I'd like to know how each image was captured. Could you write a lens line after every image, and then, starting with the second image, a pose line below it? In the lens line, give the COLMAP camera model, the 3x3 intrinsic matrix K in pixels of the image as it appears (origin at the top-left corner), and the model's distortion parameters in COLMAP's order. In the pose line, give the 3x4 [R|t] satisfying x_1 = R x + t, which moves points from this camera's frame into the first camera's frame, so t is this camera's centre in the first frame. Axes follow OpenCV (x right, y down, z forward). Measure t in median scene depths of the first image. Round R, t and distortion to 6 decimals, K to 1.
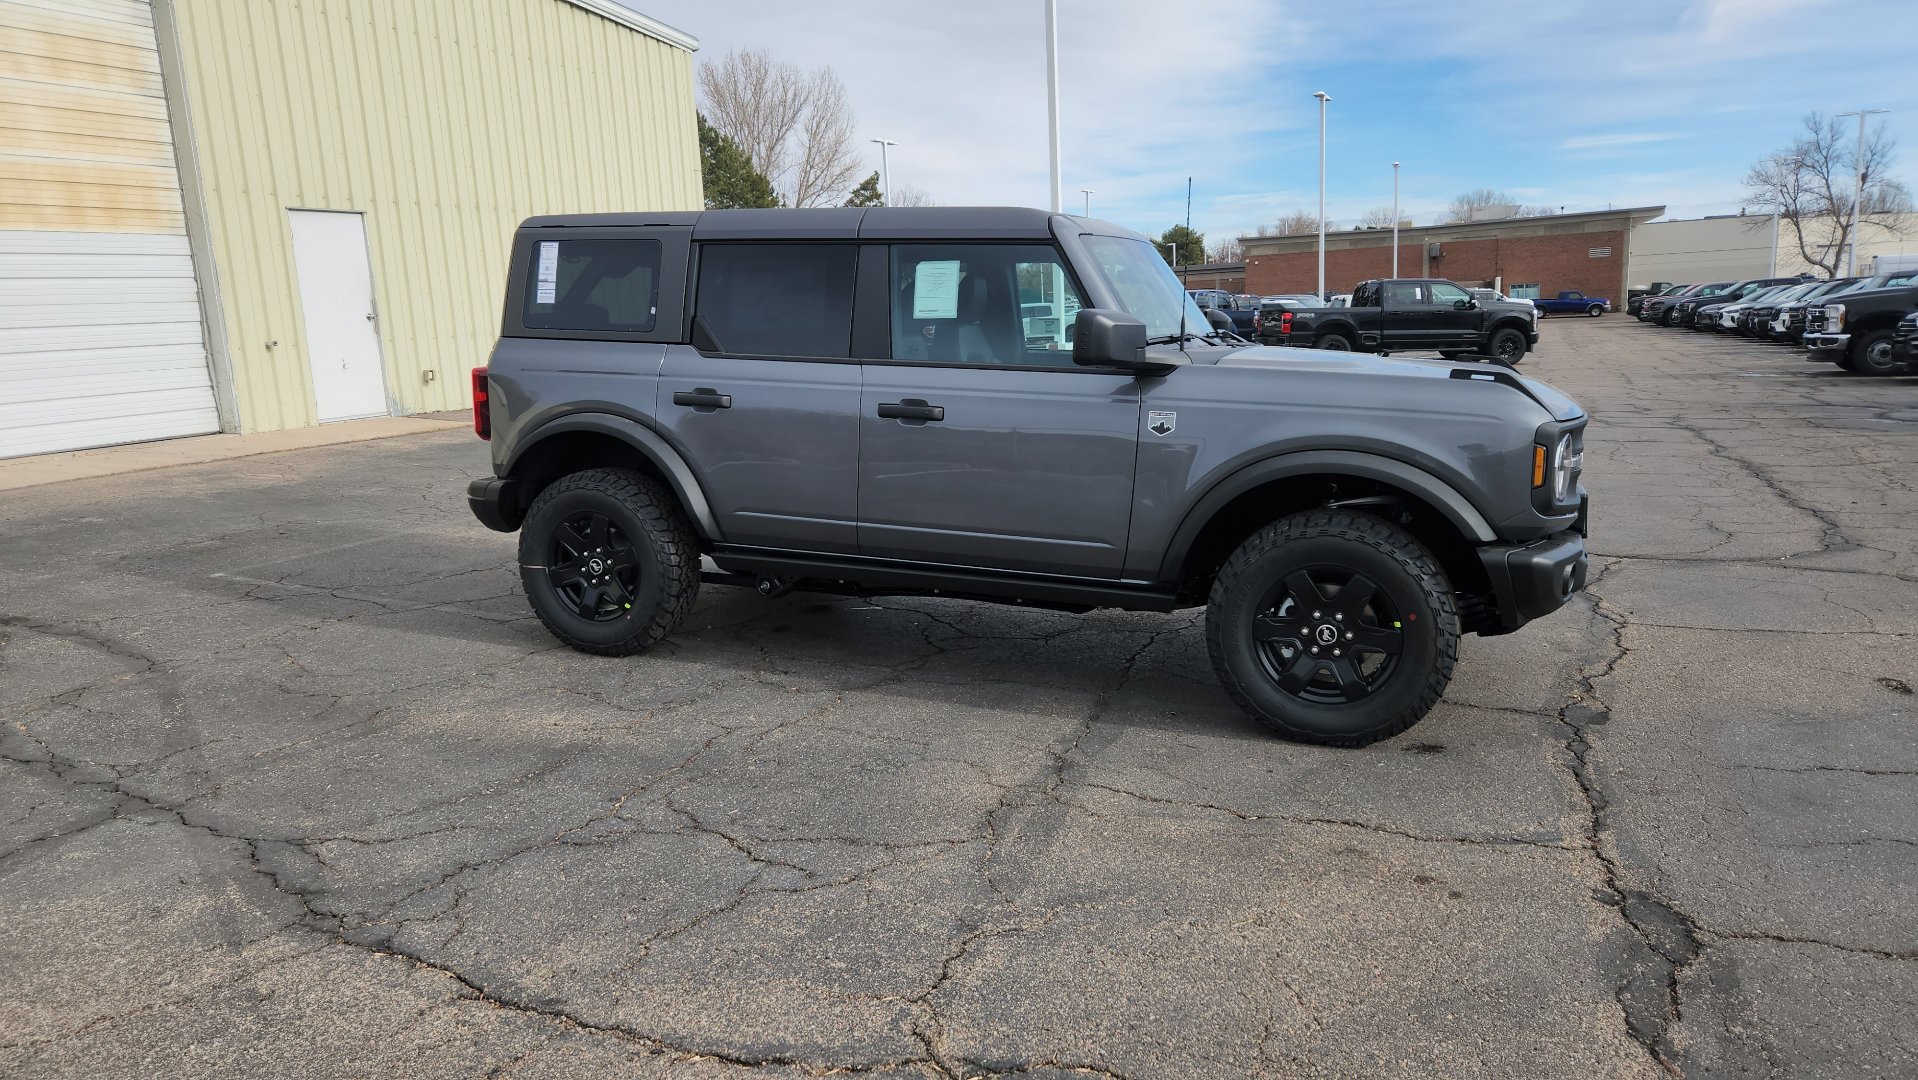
lens RADIAL K [[1277.2, 0, 920.5], [0, 1277.2, 537.1], [0, 0, 1]] dist [0.074399, -0.062234]
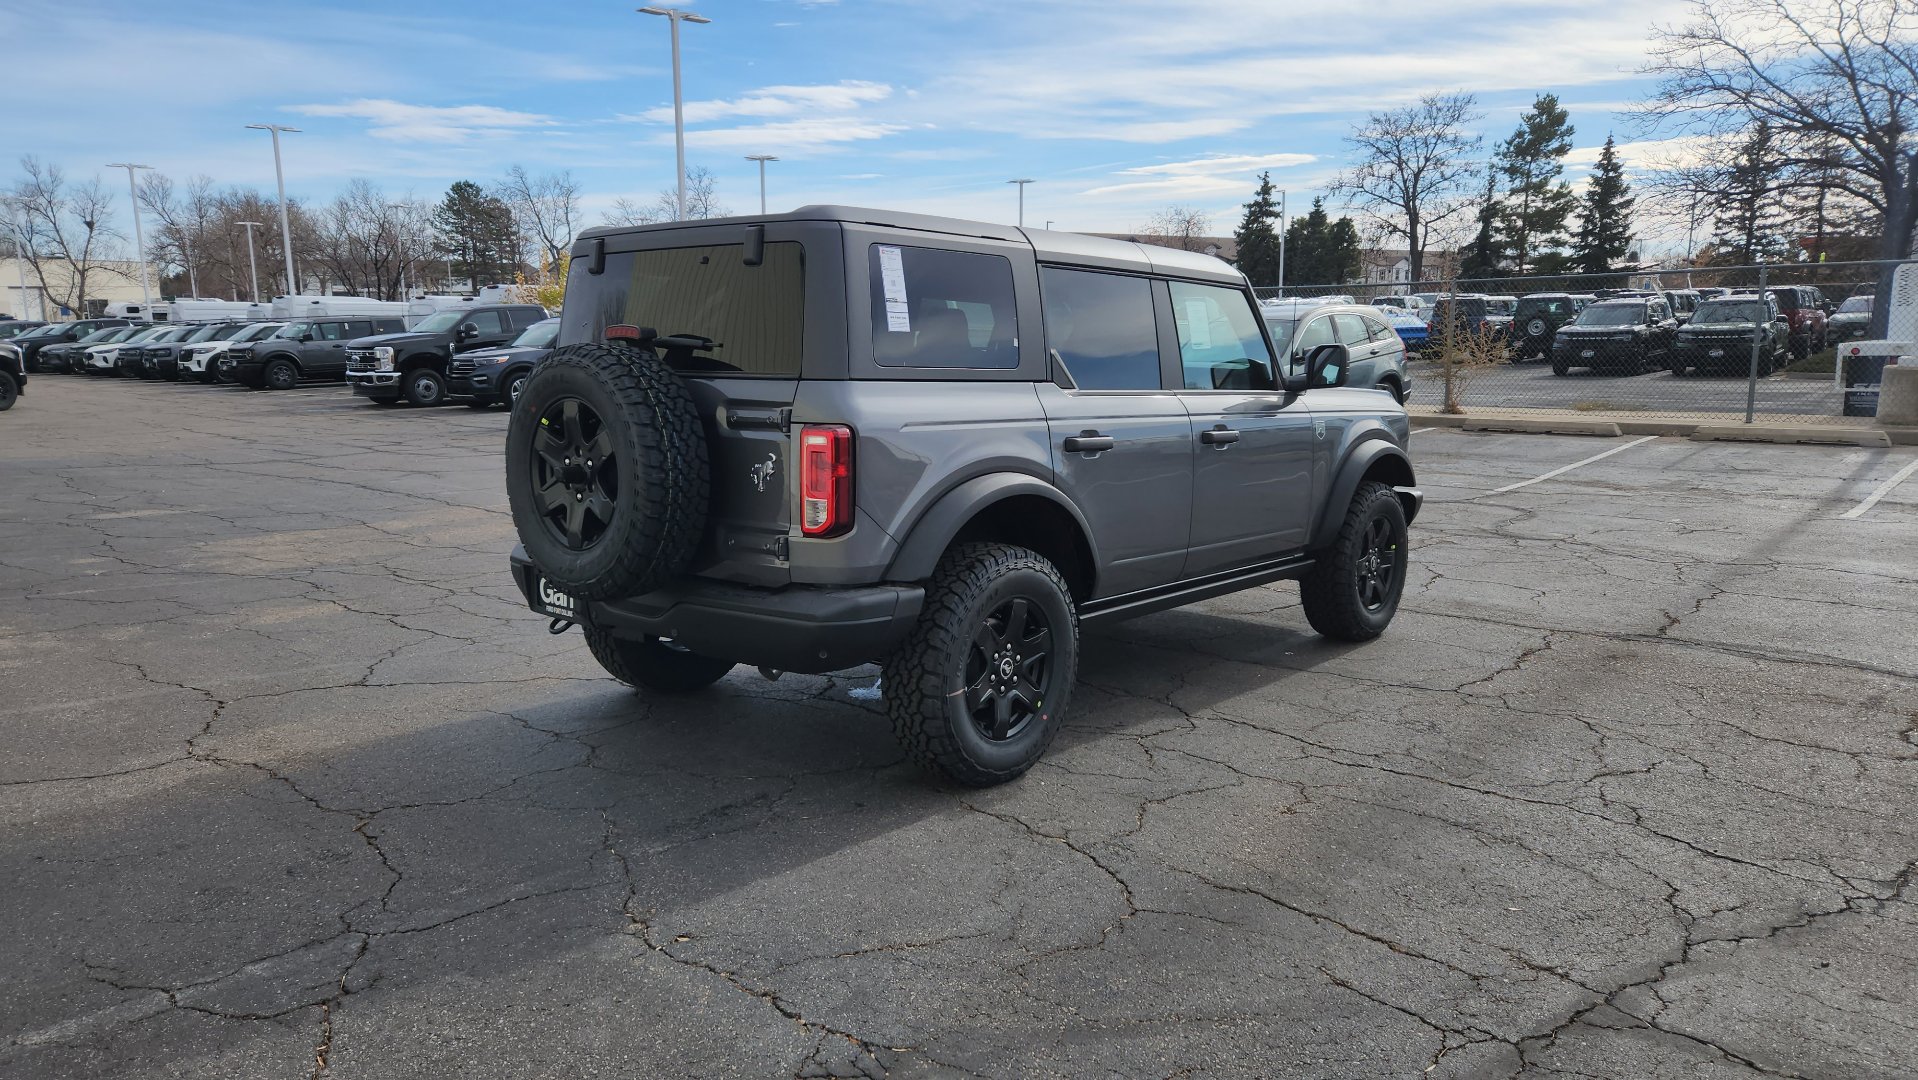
lens RADIAL K [[1276.3, 0, 926.5], [0, 1276.3, 530.6], [0, 0, 1]] dist [0.073574, -0.056921]
pose [[0.321671, -0.127424, 0.938238, -0.995638], [0.160919, 0.983845, 0.078448, -0.129209], [-0.933077, 0.125746, 0.336979, 0.780406]]
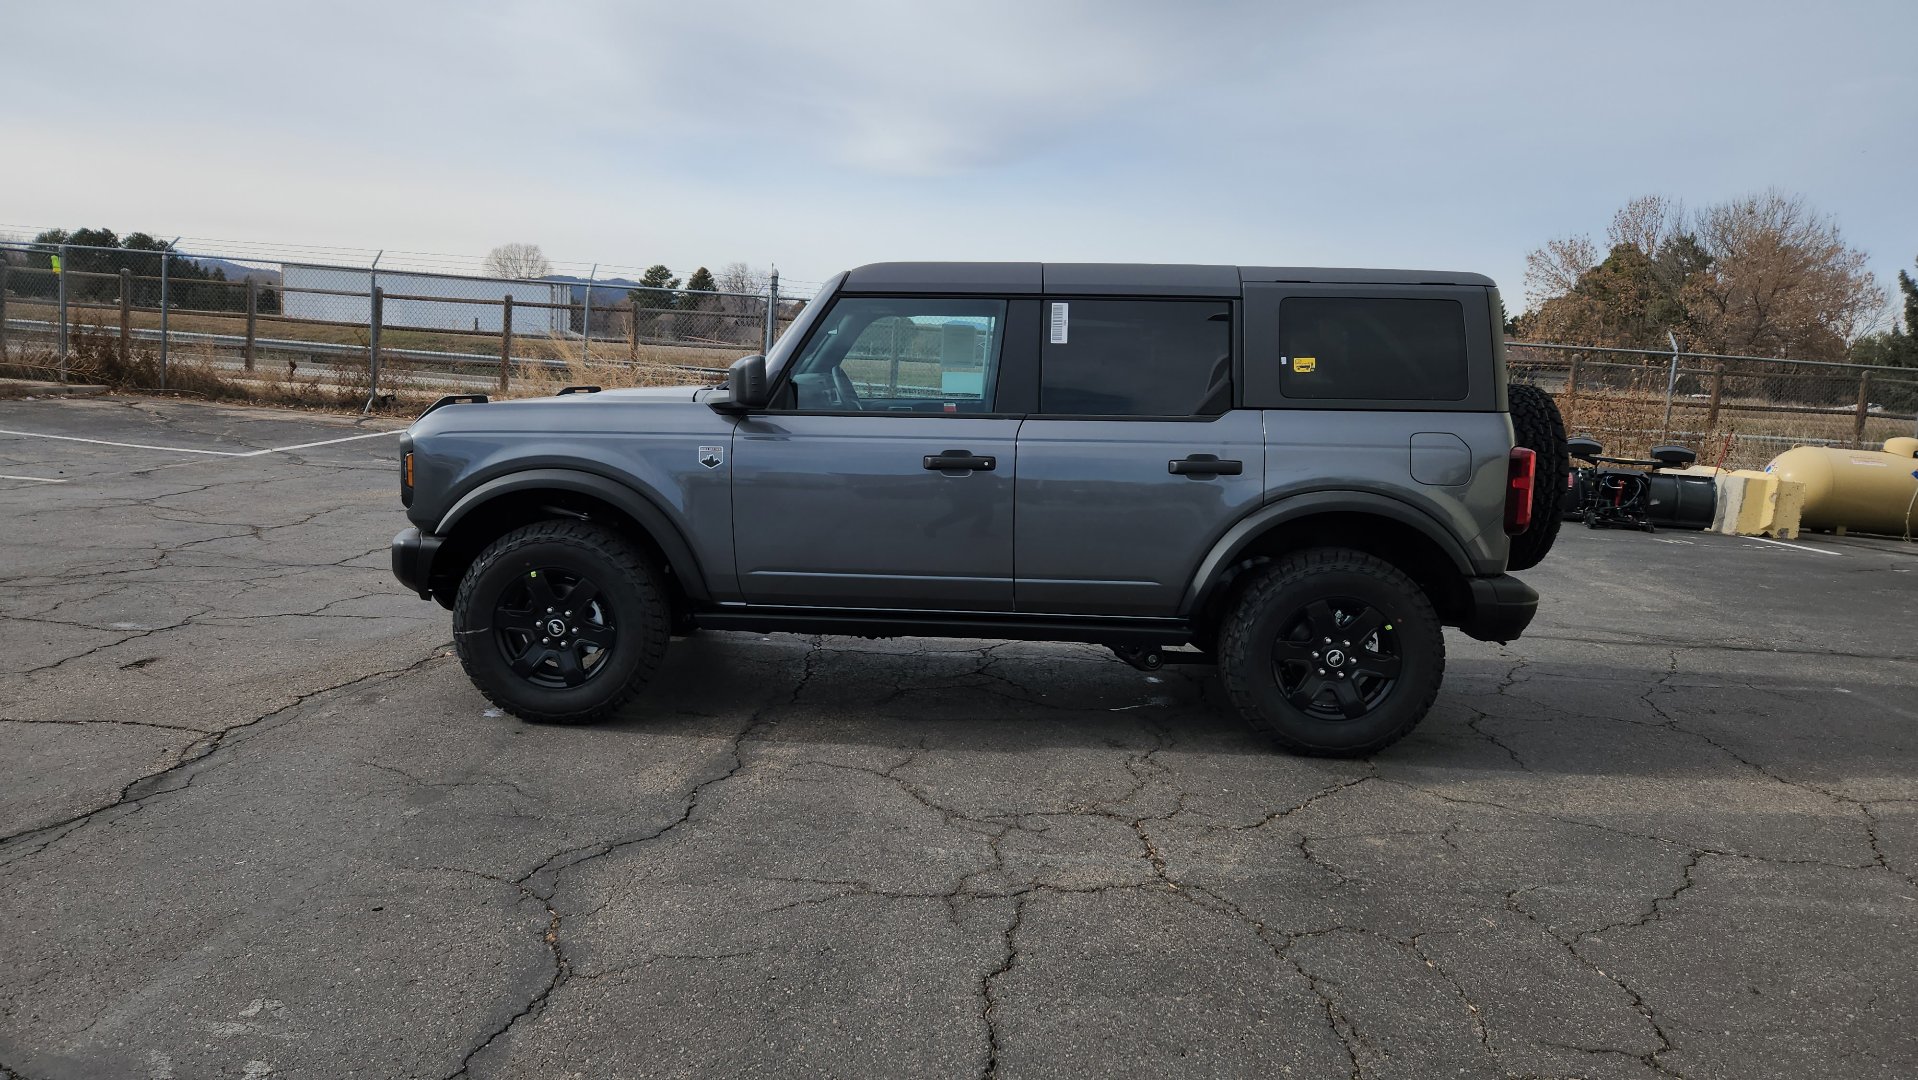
lens RADIAL K [[1277.2, 0, 920.5], [0, 1277.2, 537.1], [0, 0, 1]] dist [0.074399, -0.062234]
pose [[-0.938345, 0.015610, -0.345347, 0.457381], [-0.094541, 0.949310, 0.299788, -0.357642], [0.332521, 0.313954, -0.889305, 1.996966]]
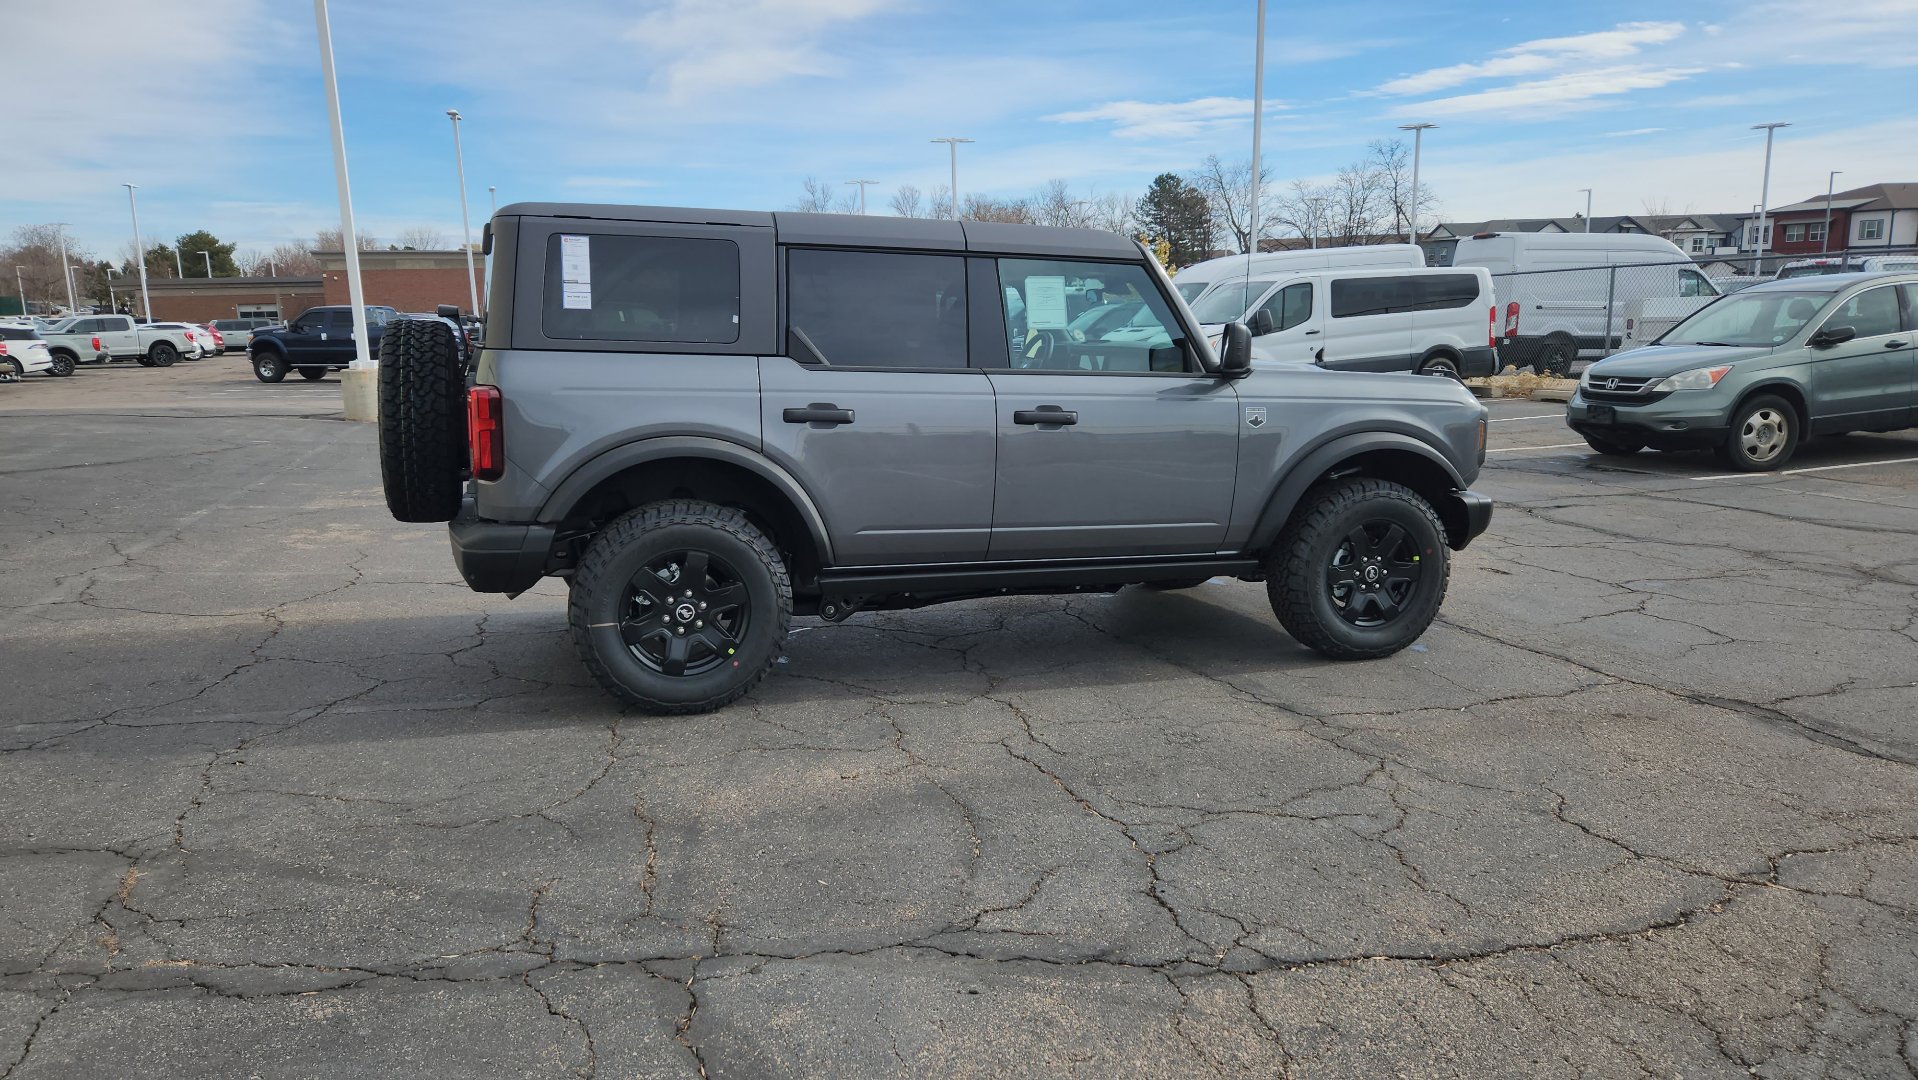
lens RADIAL K [[1276.3, 0, 926.5], [0, 1276.3, 530.6], [0, 0, 1]] dist [0.073574, -0.056921]
pose [[0.757687, -0.092528, 0.646026, -0.689939], [0.106029, 0.994199, 0.018040, -0.030890], [-0.643948, 0.054829, 0.763102, 0.233779]]
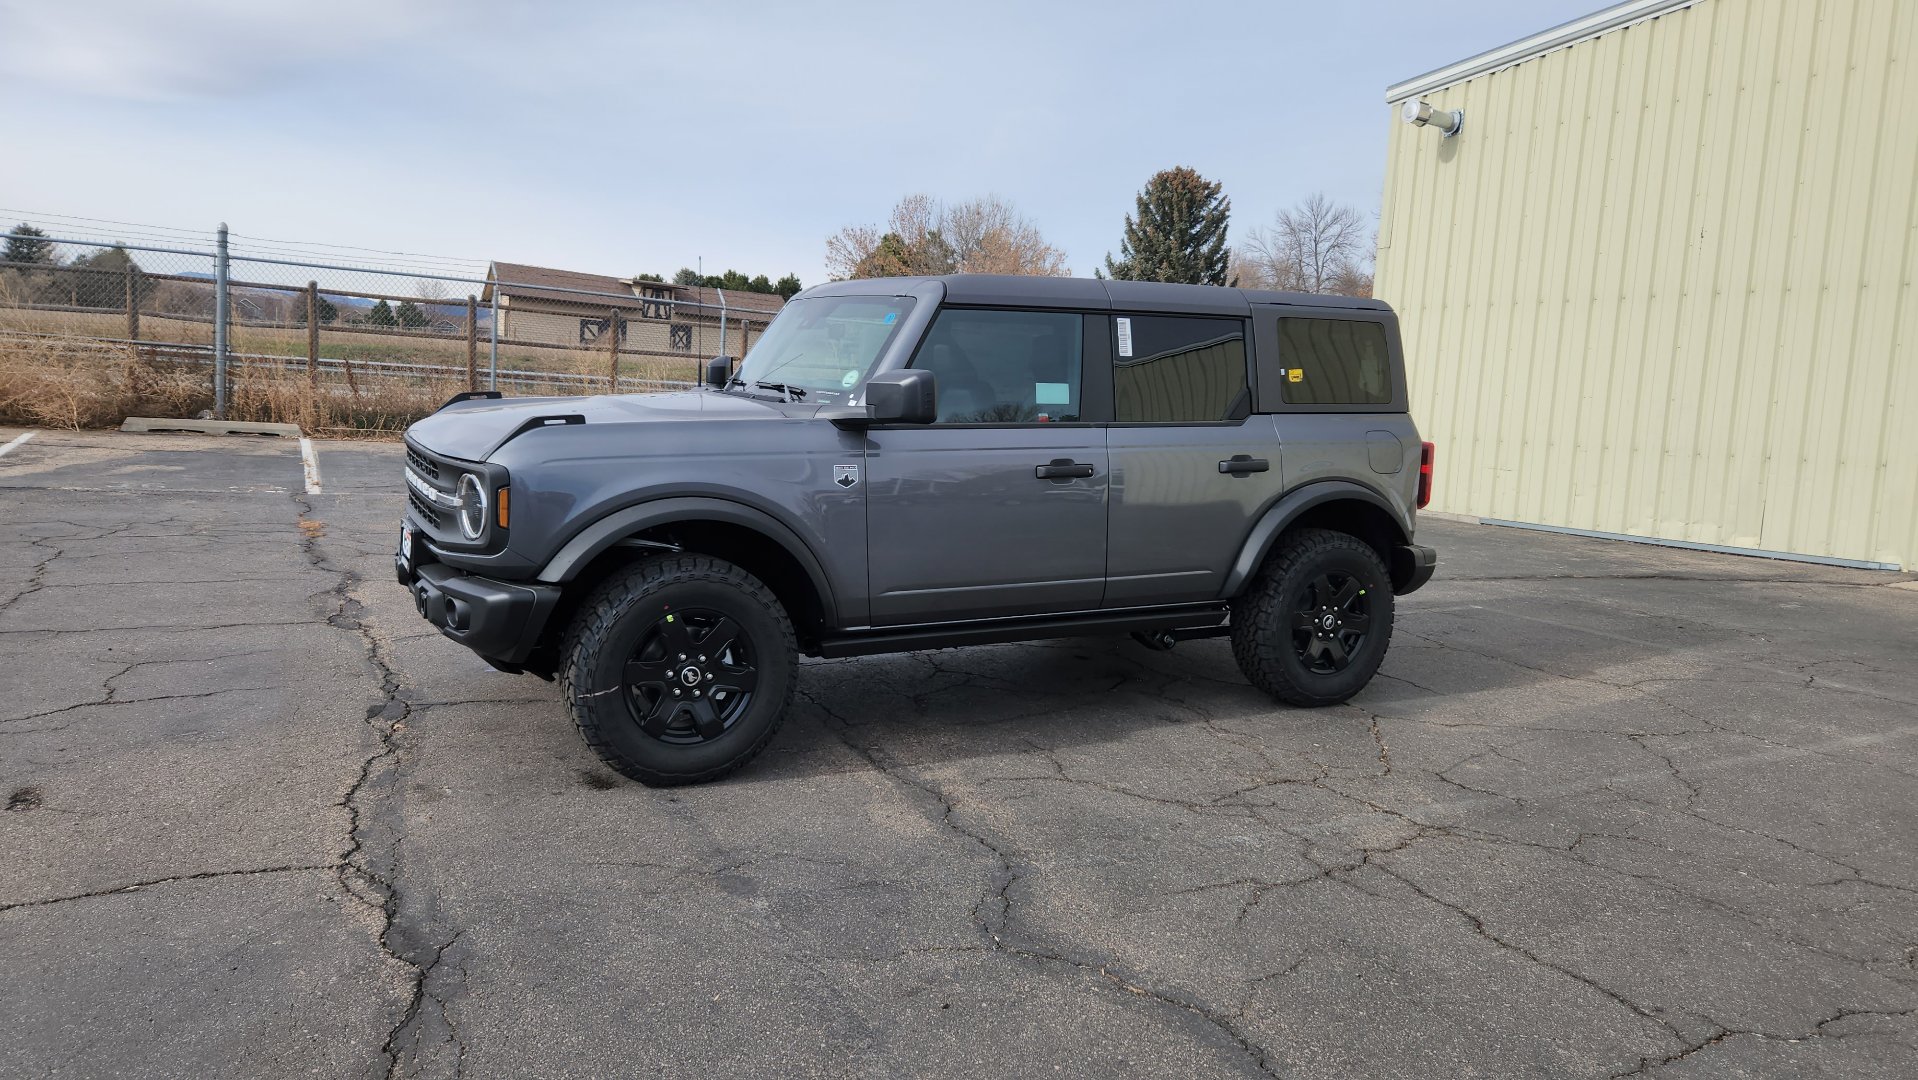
lens RADIAL K [[1280.5, 0, 913.9], [0, 1280.5, 516.8], [0, 0, 1]] dist [0.071652, -0.056942]
pose [[-0.634318, 0.069780, -0.769916, 0.916697], [-0.180218, 0.955131, 0.235045, -0.309142], [0.751772, 0.287846, -0.593282, 1.673021]]
